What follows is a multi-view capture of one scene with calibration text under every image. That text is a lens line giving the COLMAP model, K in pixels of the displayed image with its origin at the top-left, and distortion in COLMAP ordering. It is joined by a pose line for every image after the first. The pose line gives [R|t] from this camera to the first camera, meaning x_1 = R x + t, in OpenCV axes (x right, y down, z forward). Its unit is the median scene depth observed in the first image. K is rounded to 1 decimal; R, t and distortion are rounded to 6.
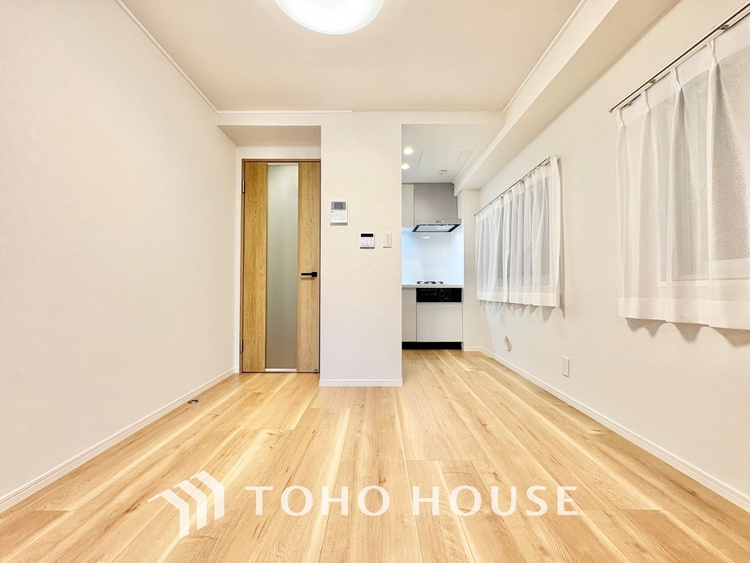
lens RADIAL K [[297.2, 0, 374.5], [0, 297.2, 282.0], [0, 0, 1]] dist [-0.002329, 0.000490]
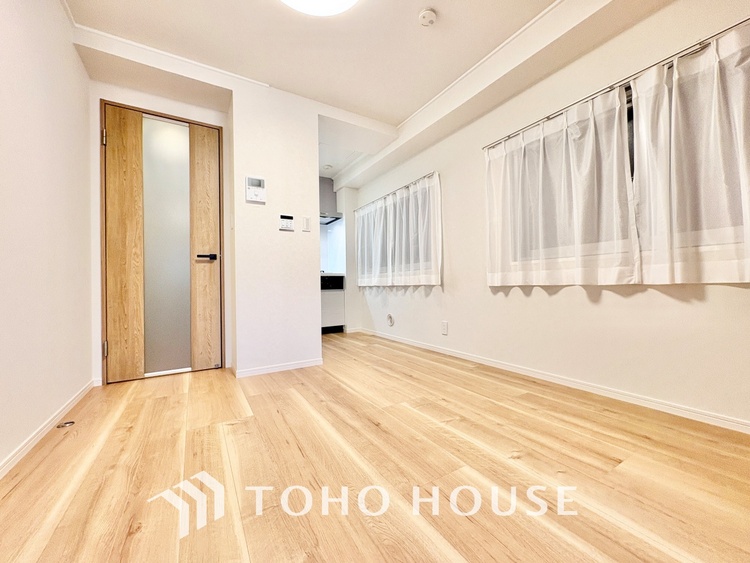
lens RADIAL K [[297.2, 0, 374.0], [0, 297.2, 281.6], [0, 0, 1]] dist [-0.002329, 0.000490]
pose [[0.852763, -0.010698, 0.522188, -0.296473], [0.006496, 0.999930, 0.009877, 0.048157], [-0.522257, -0.005031, 0.852773, 0.005305]]
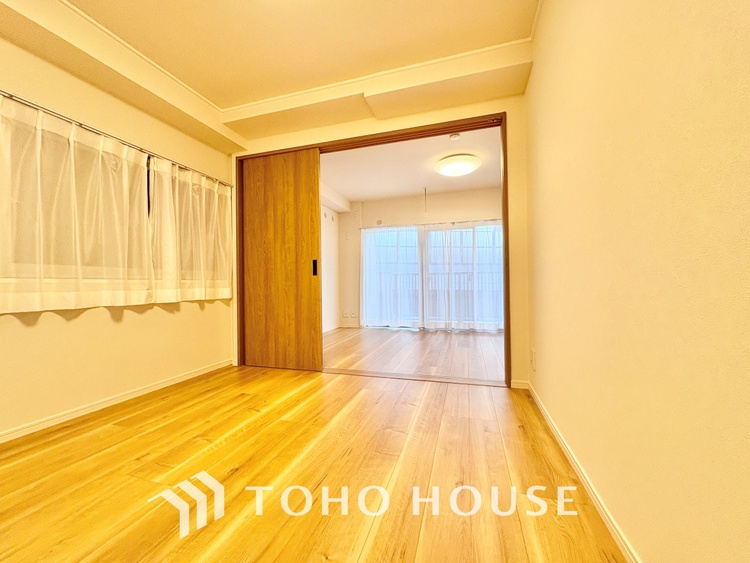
lens RADIAL K [[297.2, 0, 374.8], [0, 297.2, 281.1], [0, 0, 1]] dist [-0.002329, 0.000490]
pose [[-0.956742, 0.015767, 0.290512, -0.369461], [0.006817, 0.999471, -0.031792, 0.030105], [-0.290859, -0.028436, -0.956343, 0.925024]]
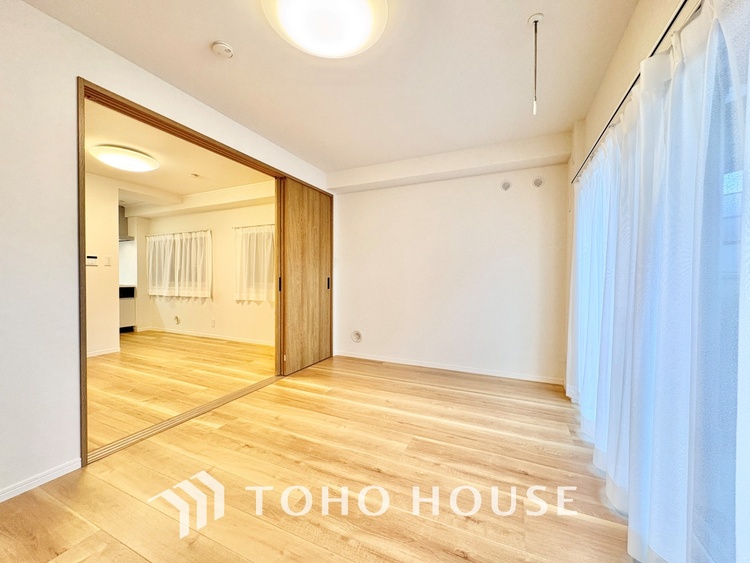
lens RADIAL K [[297.2, 0, 371.5], [0, 297.2, 280.8], [0, 0, 1]] dist [-0.002329, 0.000490]
pose [[0.414328, -0.011411, 0.910056, -0.810005], [-0.024200, 0.999430, 0.023550, -0.108164], [-0.909806, -0.031780, 0.413816, -0.916881]]
